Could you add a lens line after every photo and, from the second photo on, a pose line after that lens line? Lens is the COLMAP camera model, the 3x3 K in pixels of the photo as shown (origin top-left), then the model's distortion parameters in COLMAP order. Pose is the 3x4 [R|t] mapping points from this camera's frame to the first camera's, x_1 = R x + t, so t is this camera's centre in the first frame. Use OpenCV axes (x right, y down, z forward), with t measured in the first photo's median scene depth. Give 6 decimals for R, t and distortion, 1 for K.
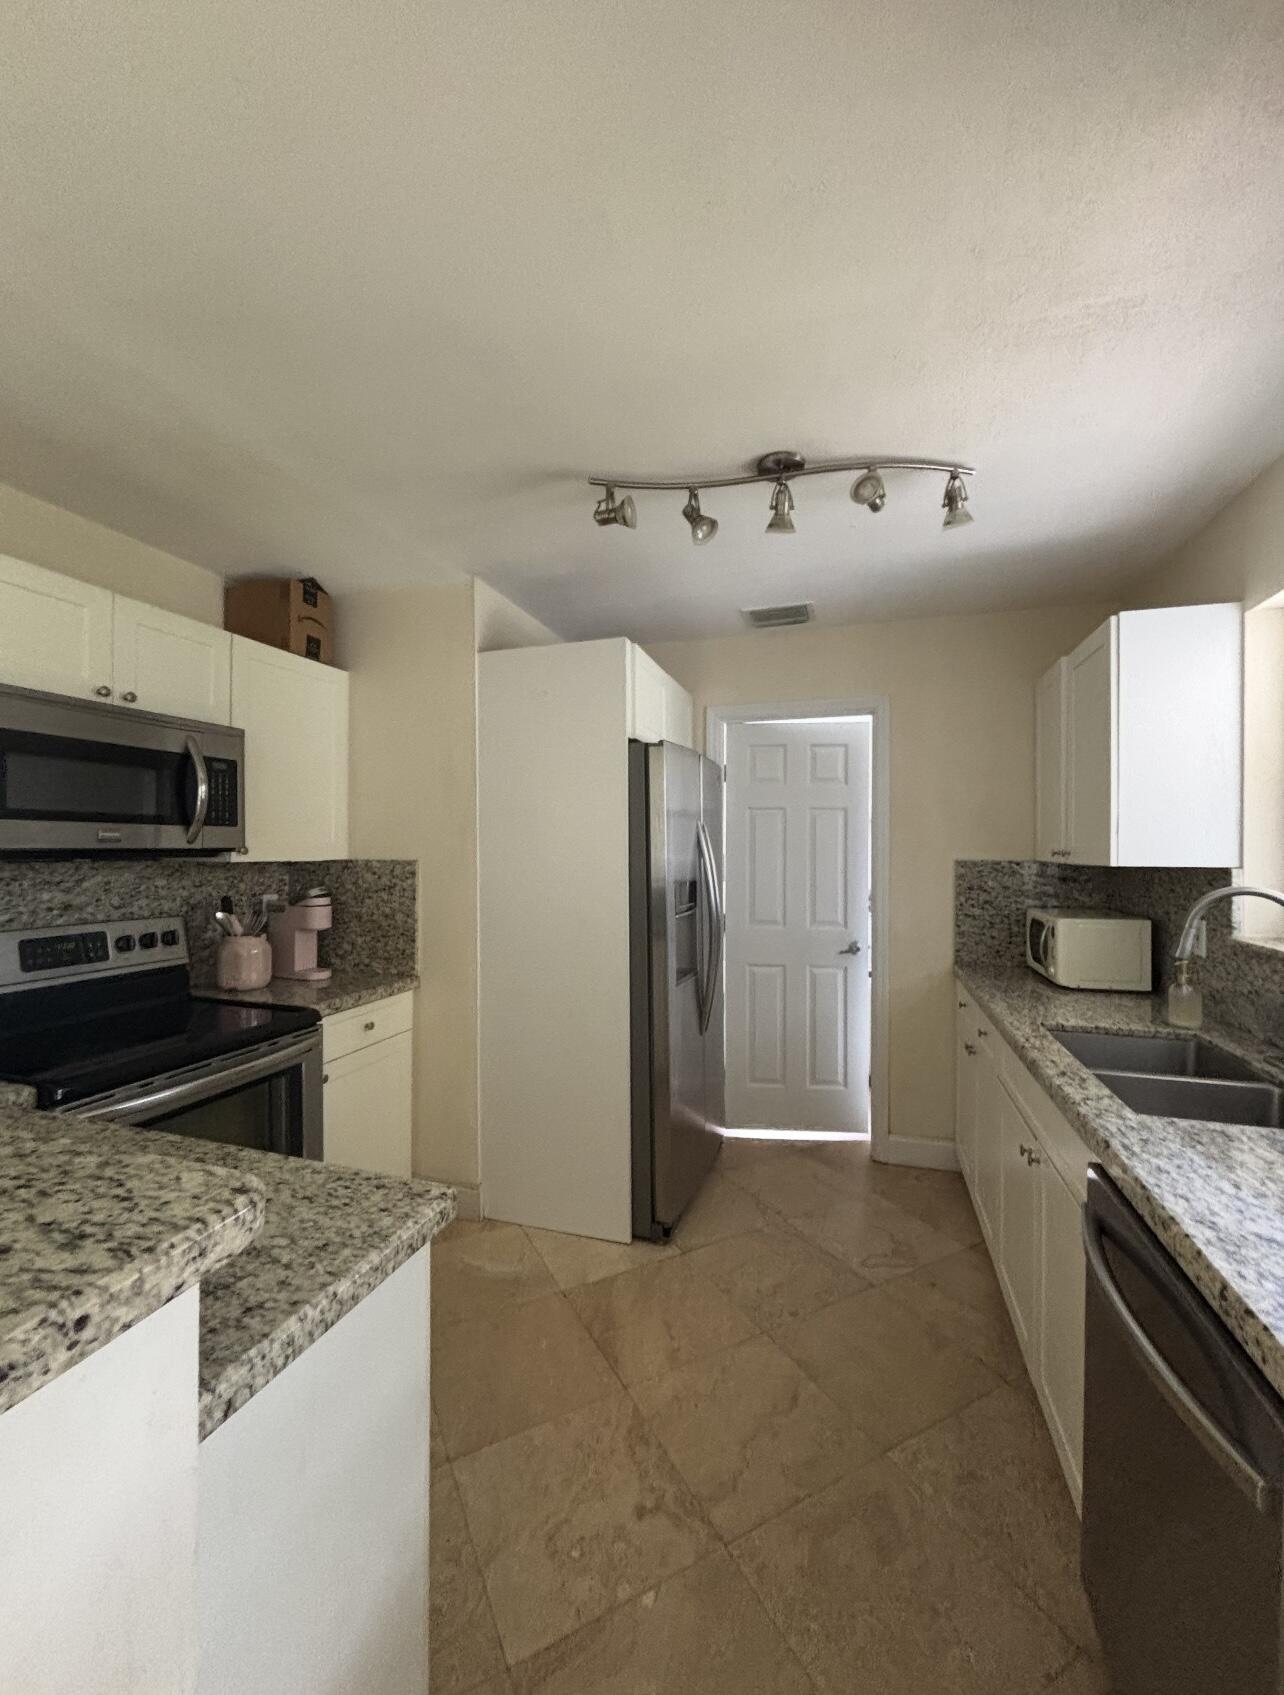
lens RADIAL K [[690.8, 0, 642.7], [0, 690.8, 849.3], [0, 0, 1]] dist [-0.001431, 0.001904]
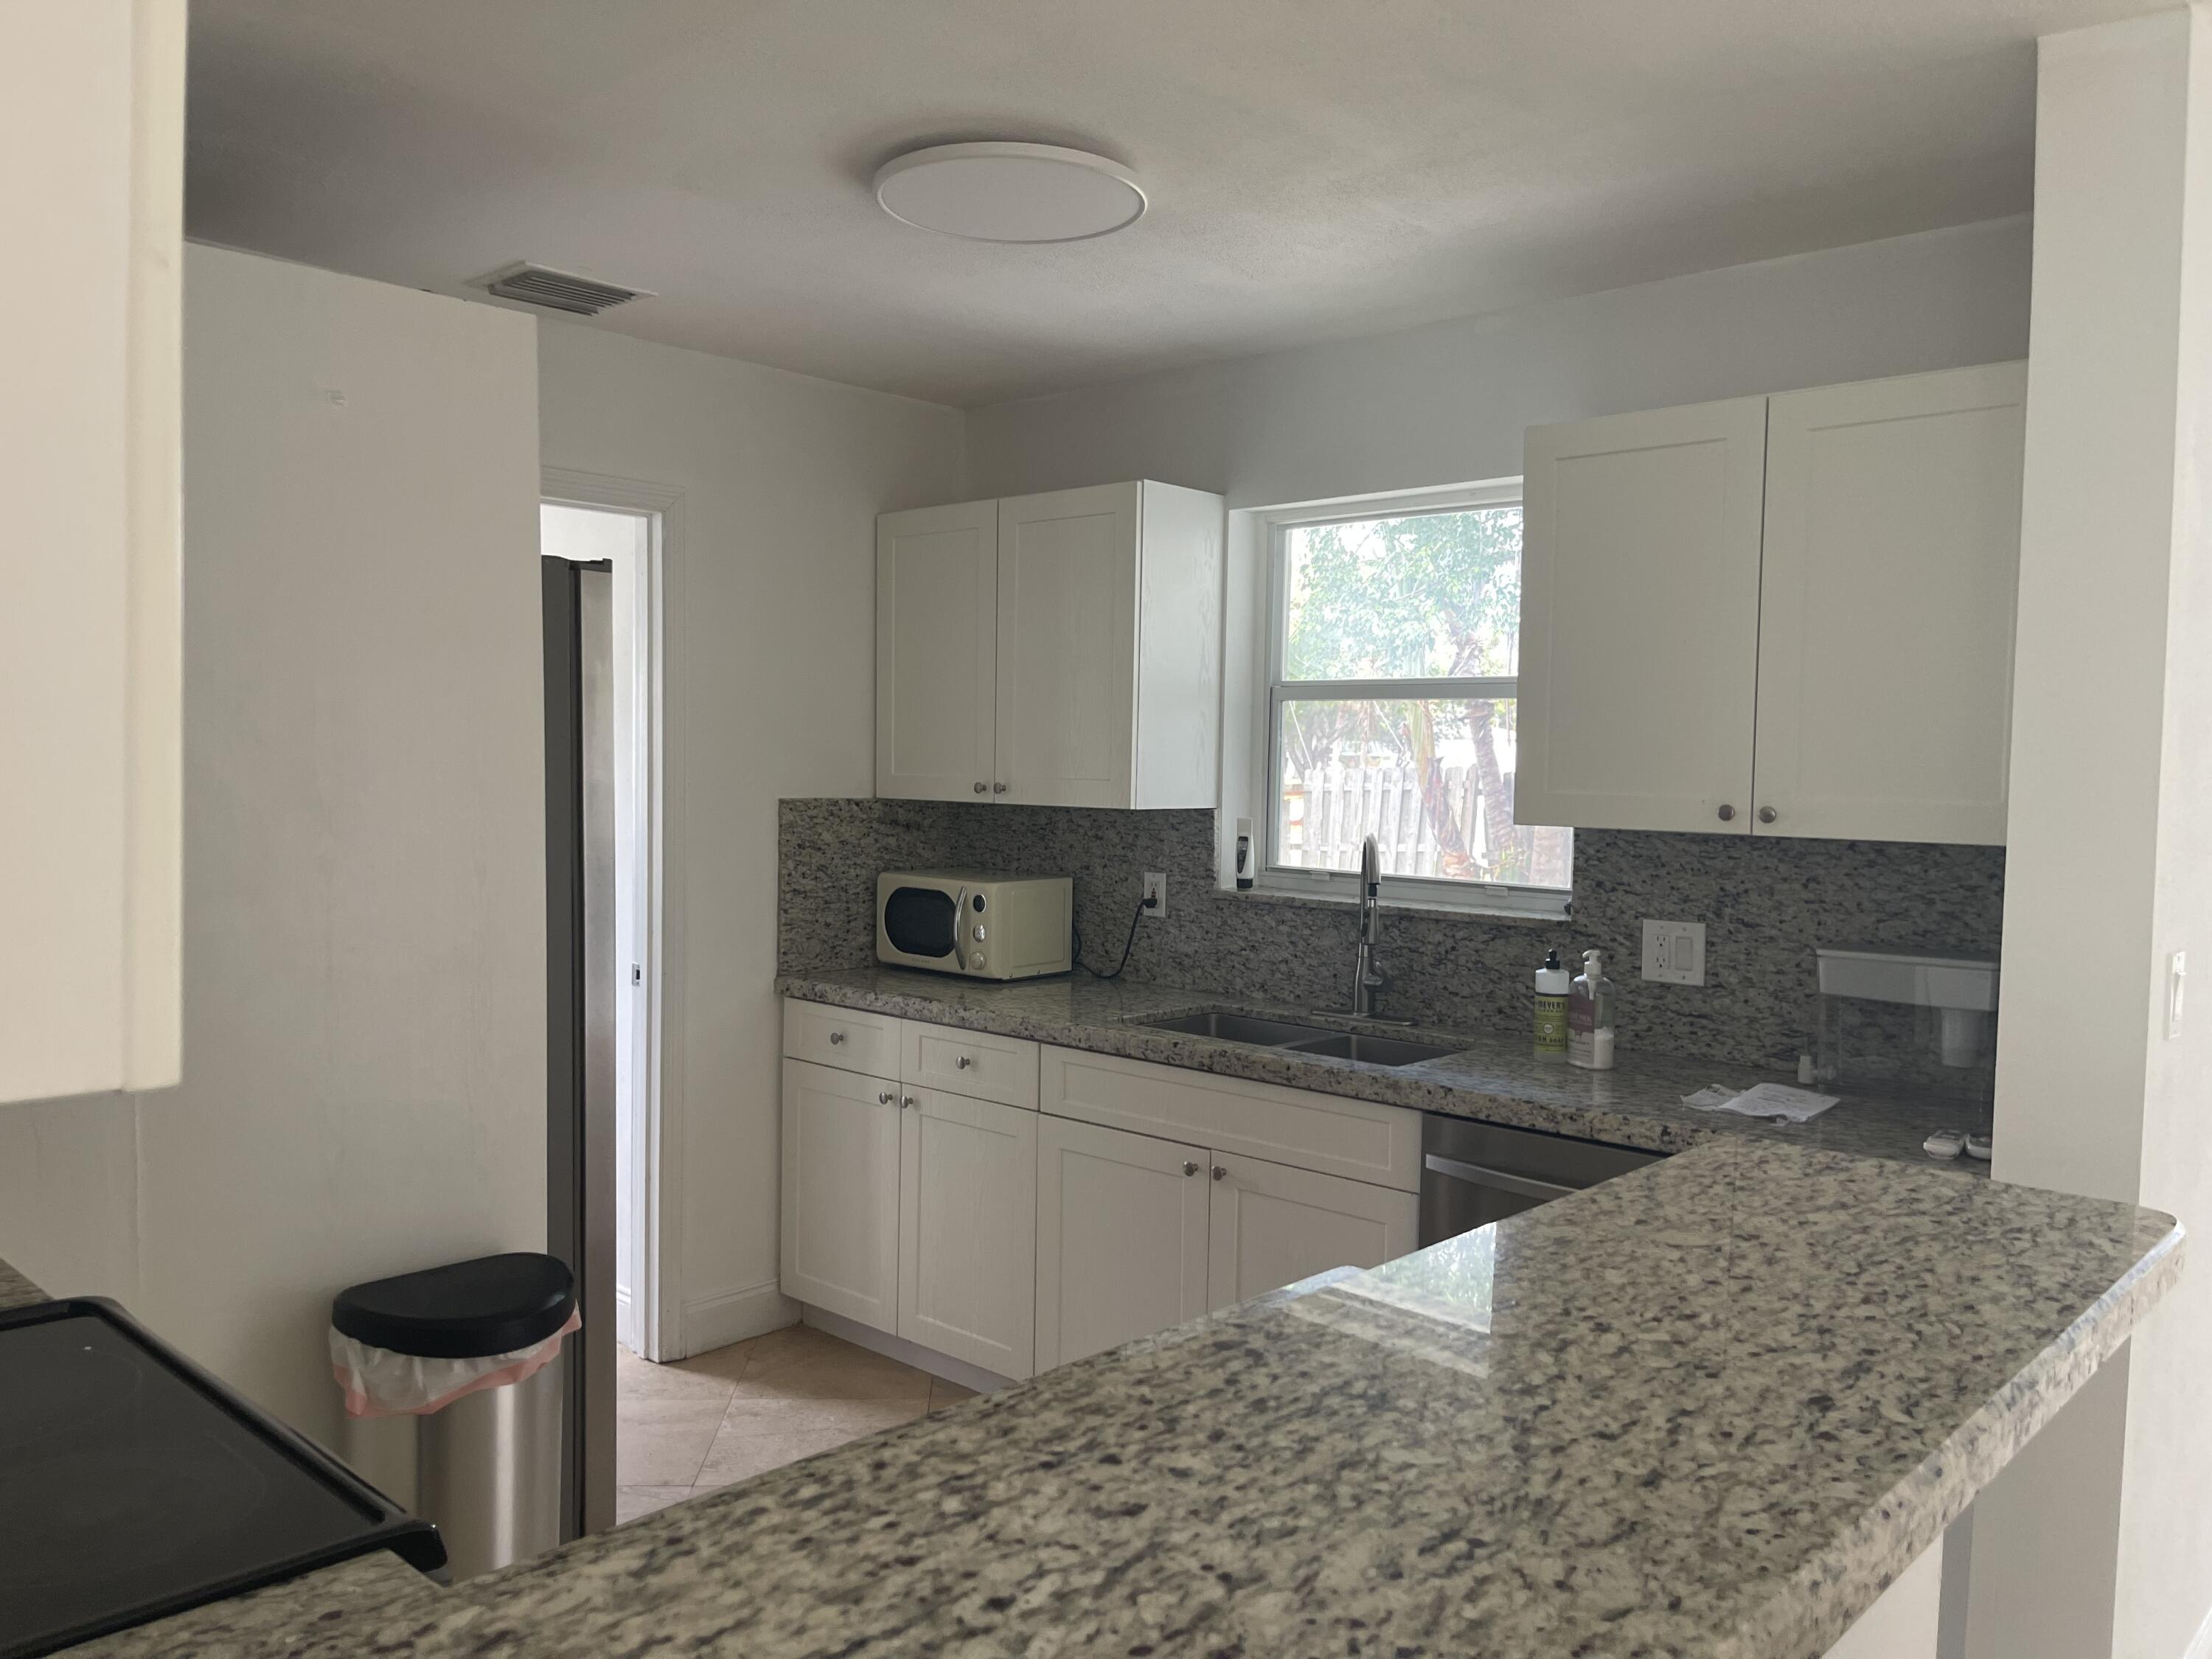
lens RADIAL K [[1672.2, 0, 1081.5], [0, 1672.2, 842.9], [0, 0, 1]] dist [0.069943, -0.093801]
pose [[0.434470, -0.042976, 0.899660, -0.938583], [-0.013154, 0.998452, 0.054048, -0.035592], [-0.900590, -0.035316, 0.433232, 0.214451]]
